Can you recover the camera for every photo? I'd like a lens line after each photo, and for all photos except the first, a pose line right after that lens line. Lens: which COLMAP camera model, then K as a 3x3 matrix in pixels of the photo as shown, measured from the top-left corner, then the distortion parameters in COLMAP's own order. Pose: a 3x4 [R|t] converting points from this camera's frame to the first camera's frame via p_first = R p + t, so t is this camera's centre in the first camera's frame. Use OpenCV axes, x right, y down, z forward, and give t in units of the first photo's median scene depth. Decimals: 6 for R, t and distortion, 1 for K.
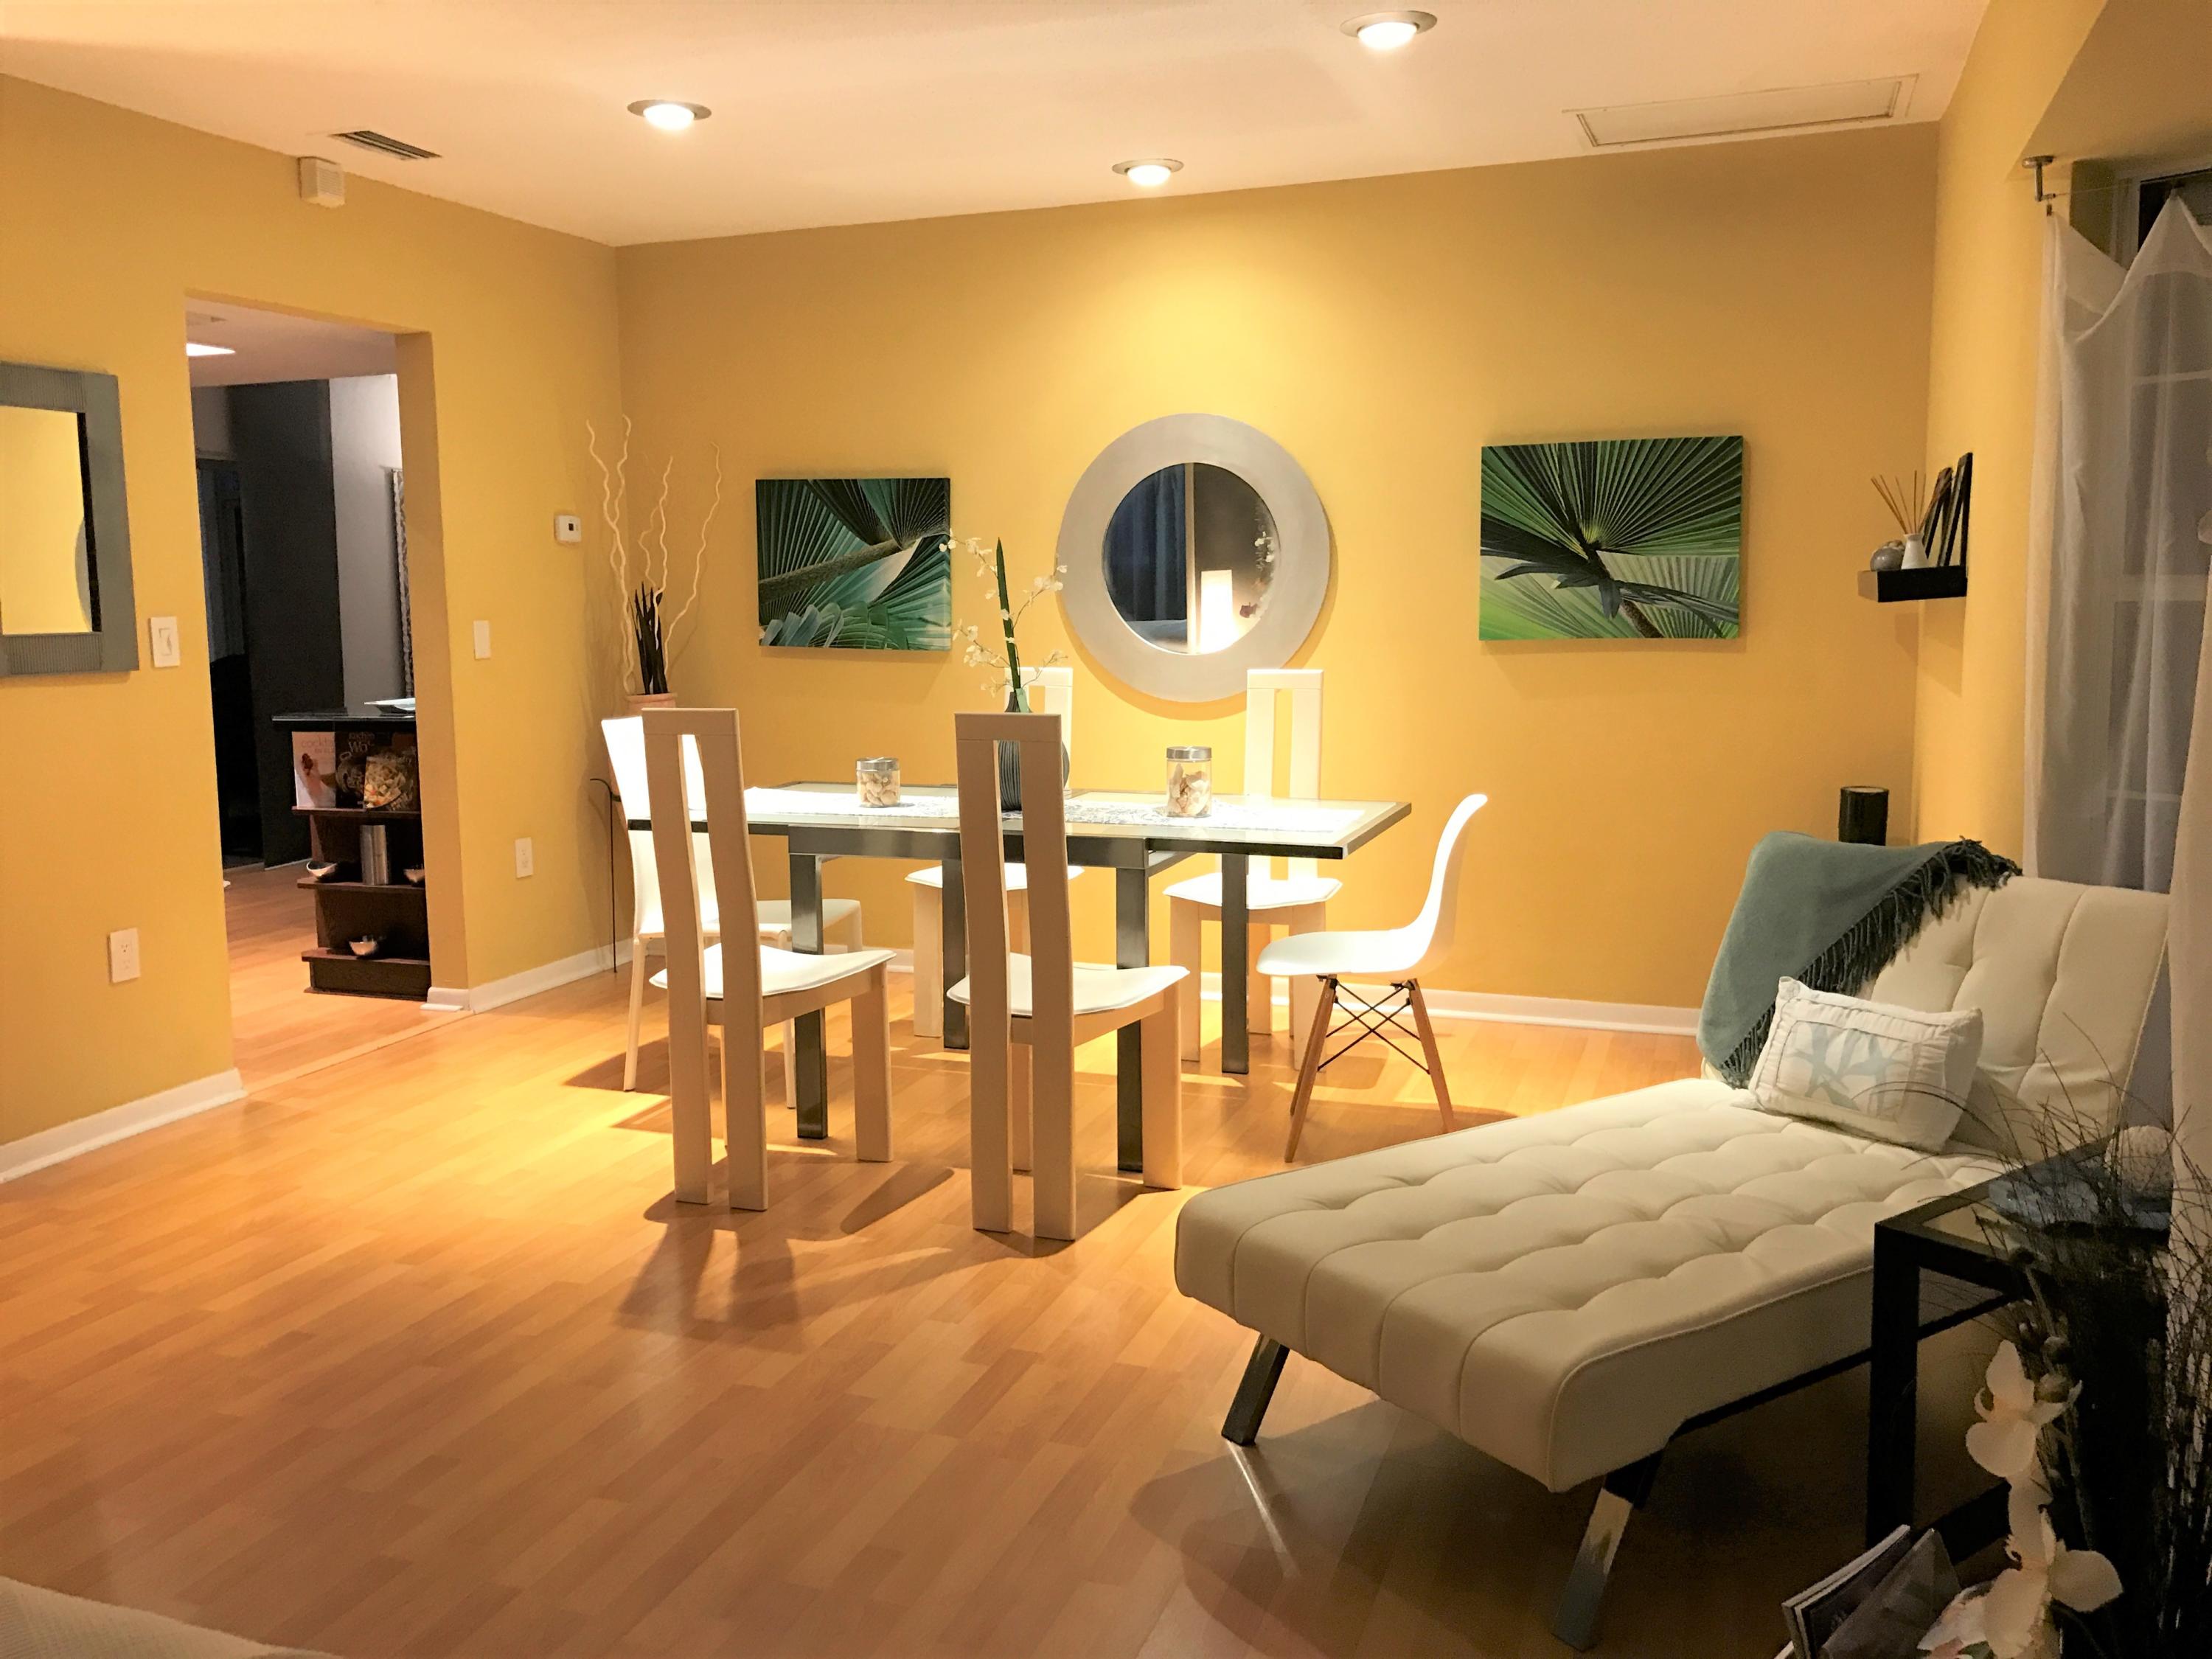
lens RADIAL K [[1800.0, 0, 1106.0], [0, 1800.0, 829.5], [0, 0, 1]] dist [0.009473, 0.001488]
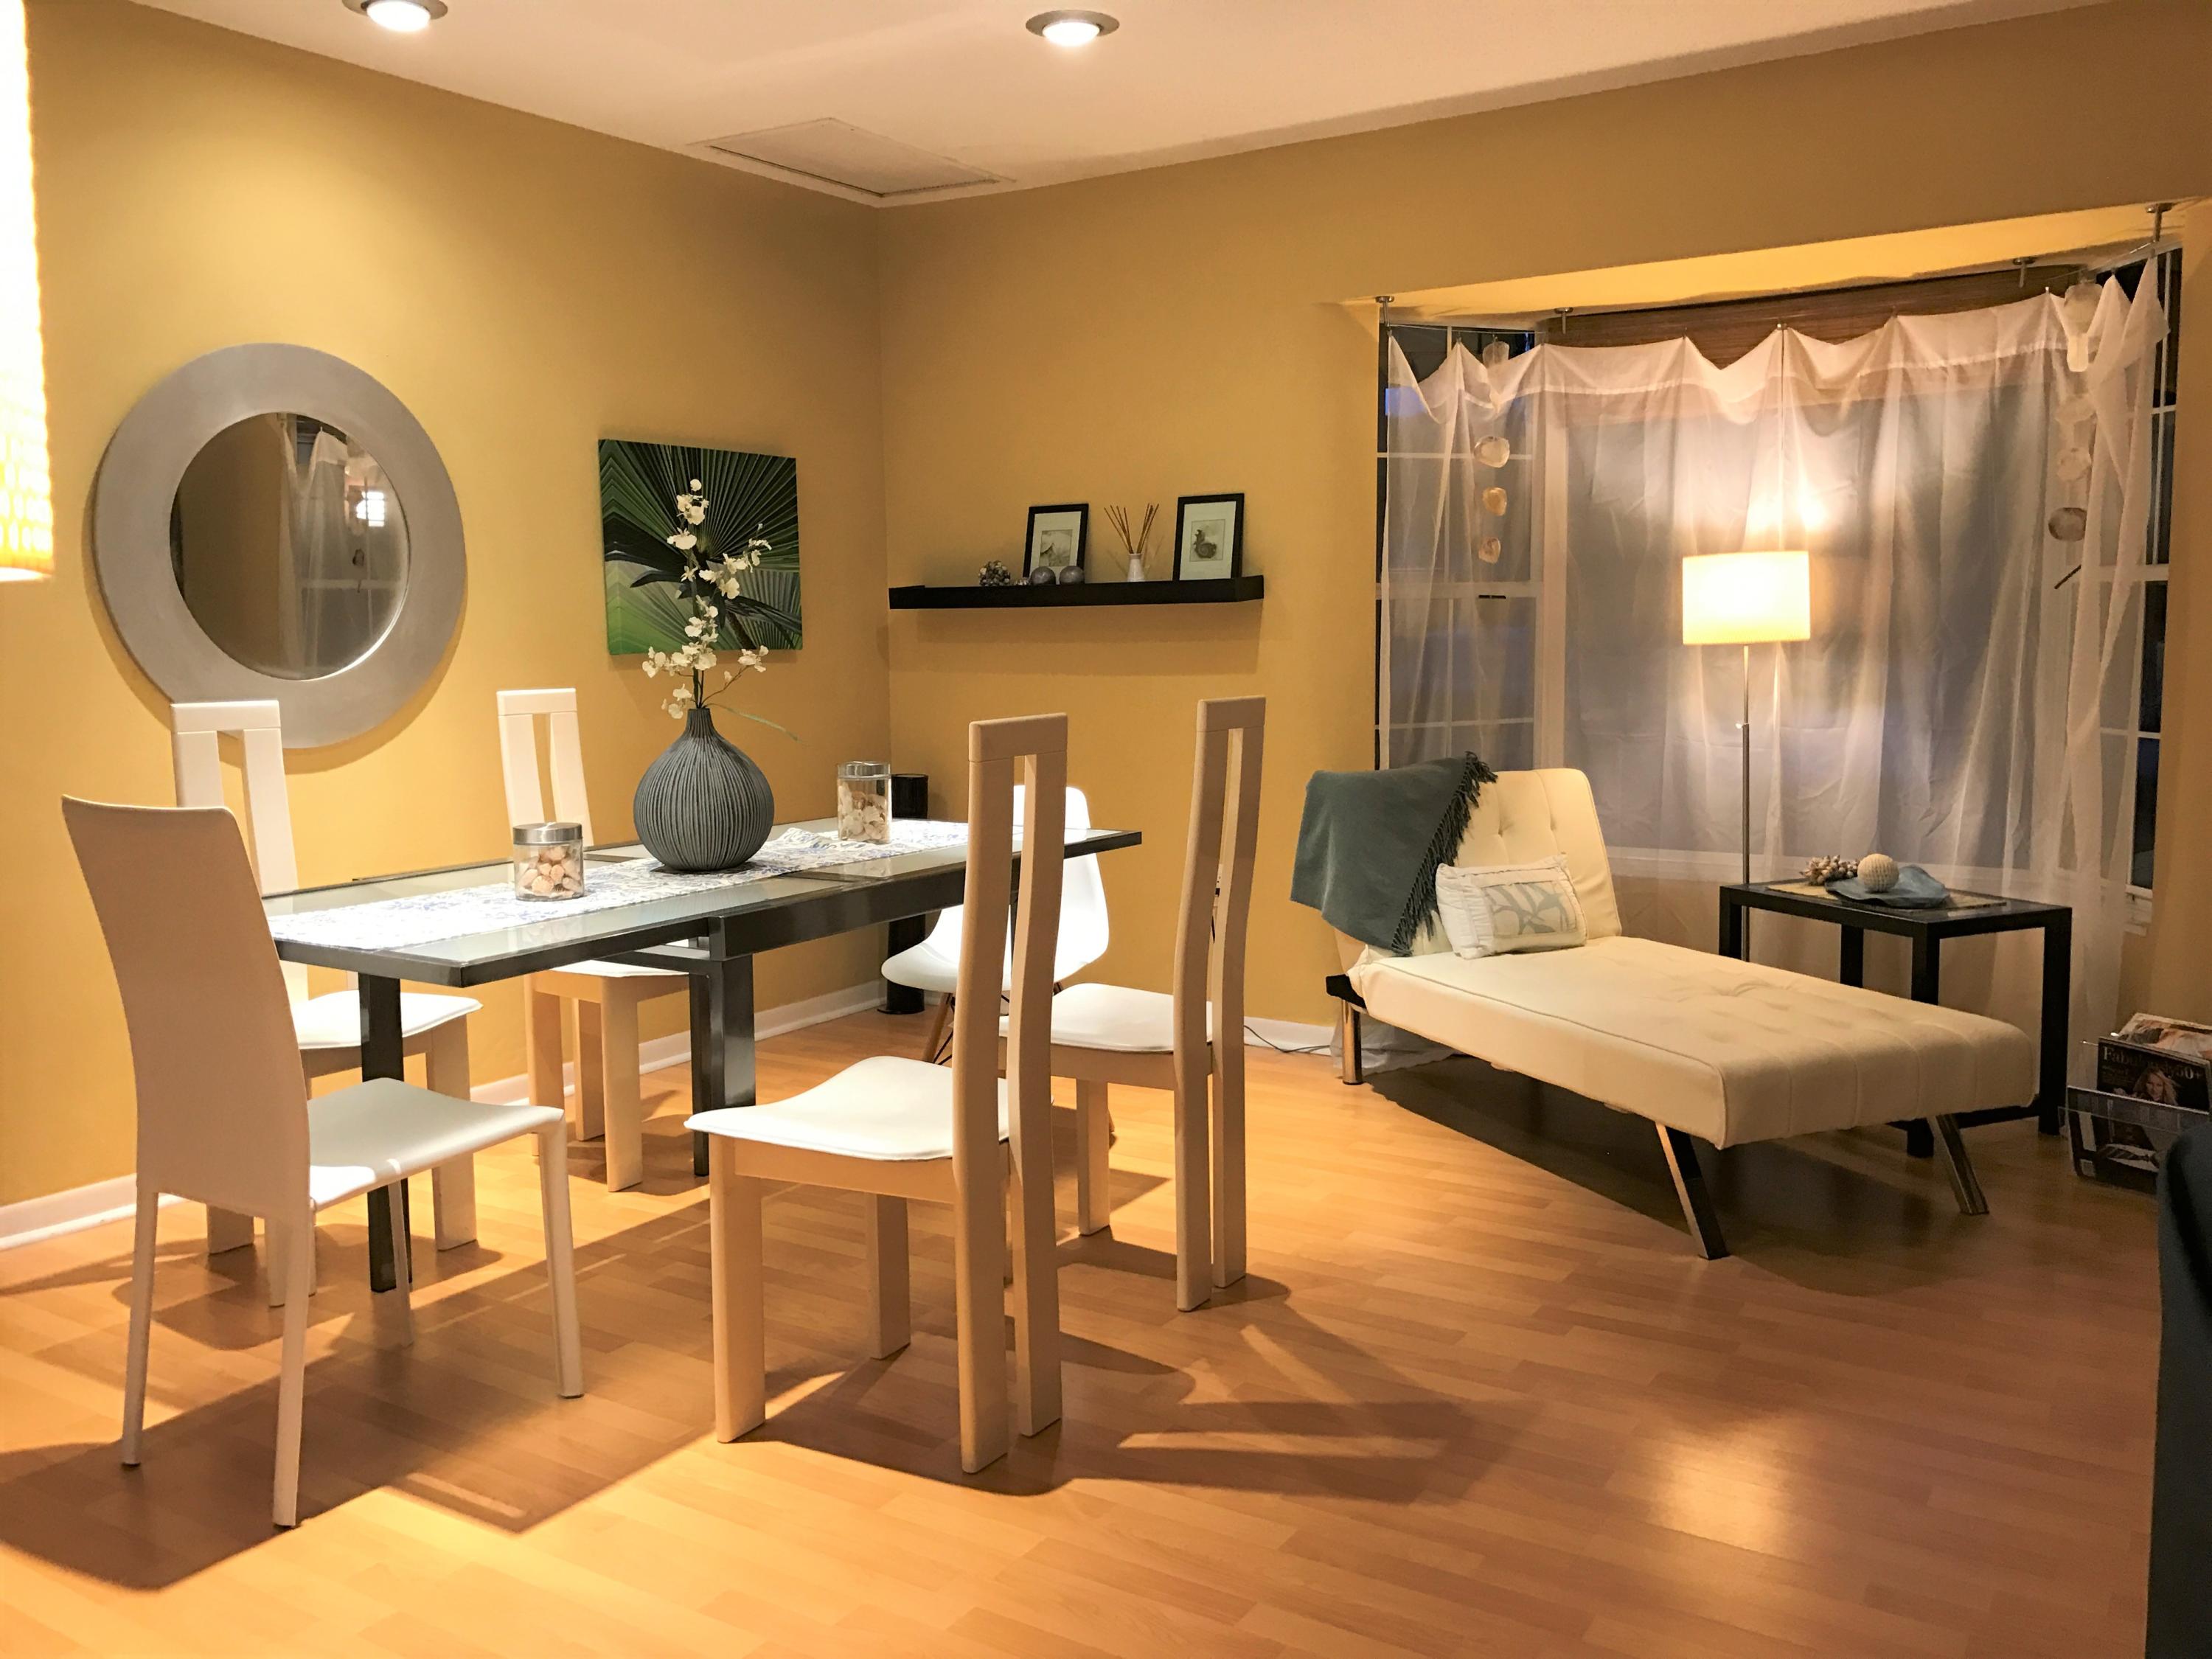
lens RADIAL K [[1793.8, 0, 1106.6], [0, 1793.8, 799.2], [0, 0, 1]] dist [0.013507, 0.004379]
pose [[0.219284, -0.081997, 0.972209, -0.703938], [0.137651, 0.989095, 0.052374, -0.053079], [-0.965902, 0.122341, 0.228180, 0.647431]]
